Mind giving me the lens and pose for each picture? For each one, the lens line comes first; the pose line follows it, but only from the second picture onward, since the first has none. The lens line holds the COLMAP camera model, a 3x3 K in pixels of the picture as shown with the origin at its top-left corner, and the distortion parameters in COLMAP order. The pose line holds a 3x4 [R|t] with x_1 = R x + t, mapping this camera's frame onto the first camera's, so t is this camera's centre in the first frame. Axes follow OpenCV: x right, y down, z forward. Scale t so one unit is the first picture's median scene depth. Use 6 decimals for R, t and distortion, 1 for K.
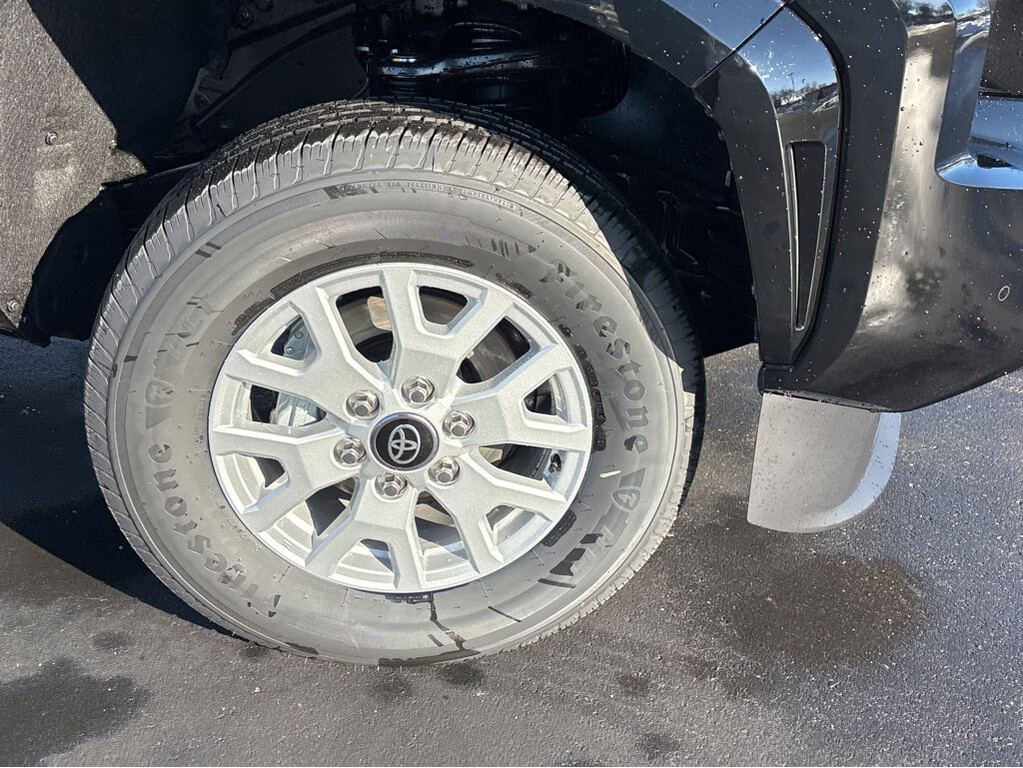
lens RADIAL K [[1151.7, 0, 512.3], [0, 1151.7, 391.0], [0, 0, 1]] dist [0.183954, -0.504262]
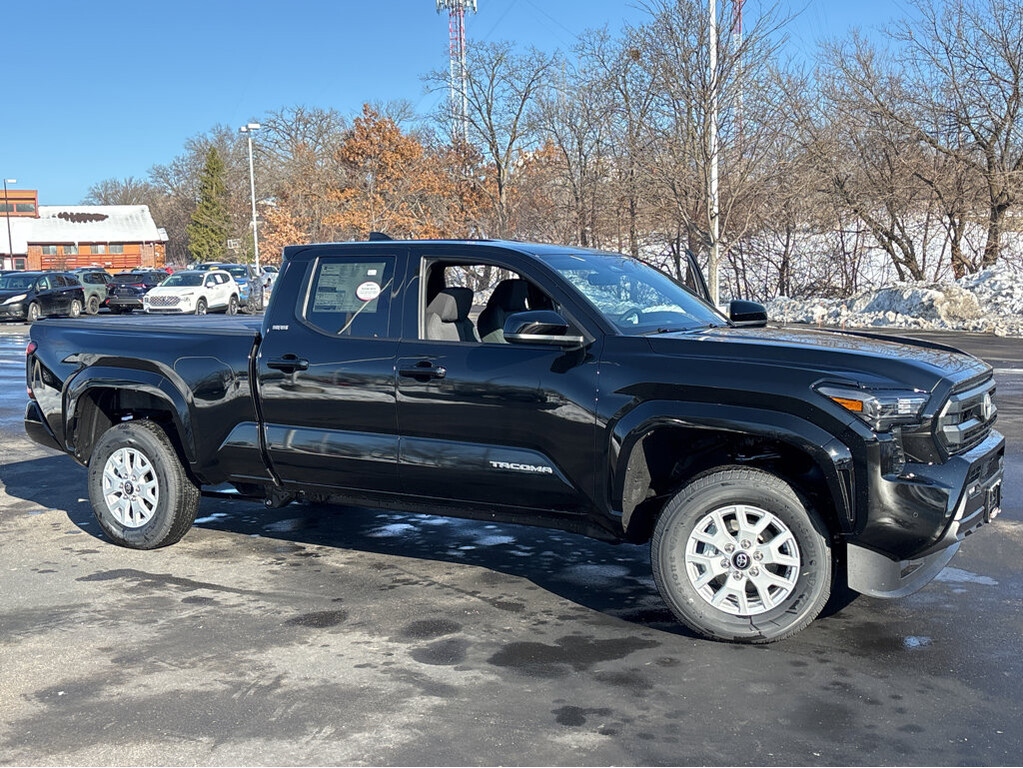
lens RADIAL K [[1153.5, 0, 515.4], [0, 1153.5, 368.7], [0, 0, 1]] dist [0.179057, -0.533069]
pose [[0.961491, -0.030142, -0.273178, 0.219925], [-0.081355, 0.918208, -0.387655, 0.910020], [0.262519, 0.394951, 0.880396, -2.422051]]
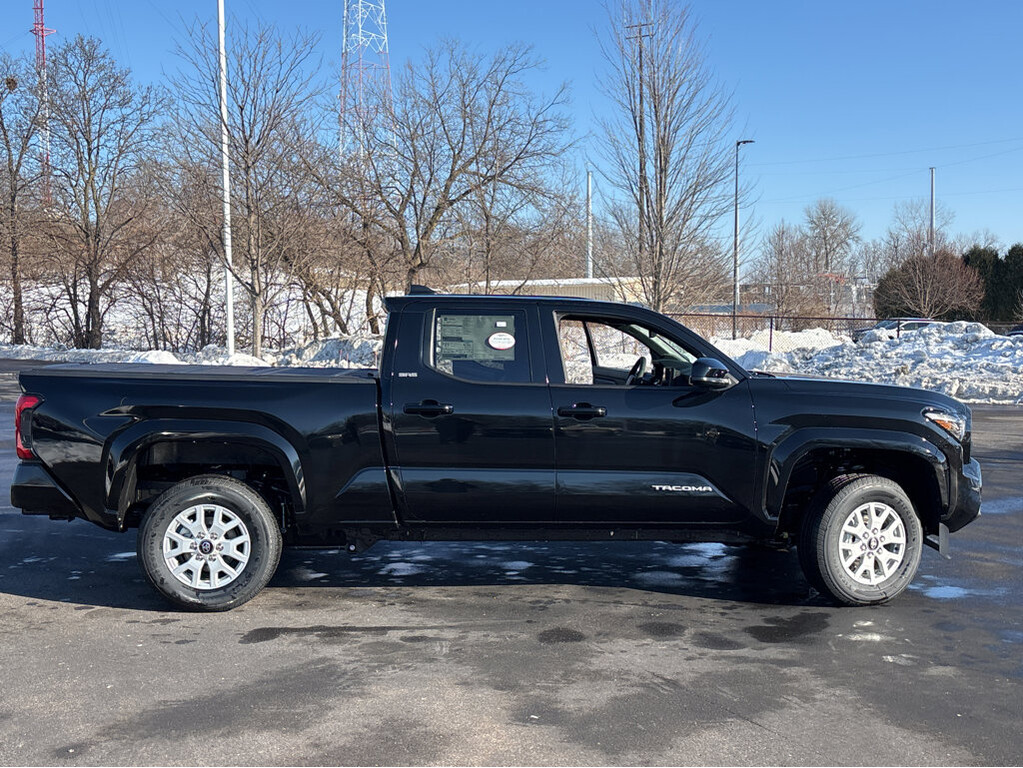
lens RADIAL K [[1153.5, 0, 515.4], [0, 1153.5, 368.7], [0, 0, 1]] dist [0.179057, -0.533069]
pose [[0.946263, -0.046628, 0.320020, -2.899195], [0.178121, 0.901075, -0.395395, 1.003216], [-0.269926, 0.431150, 0.860959, -2.924175]]
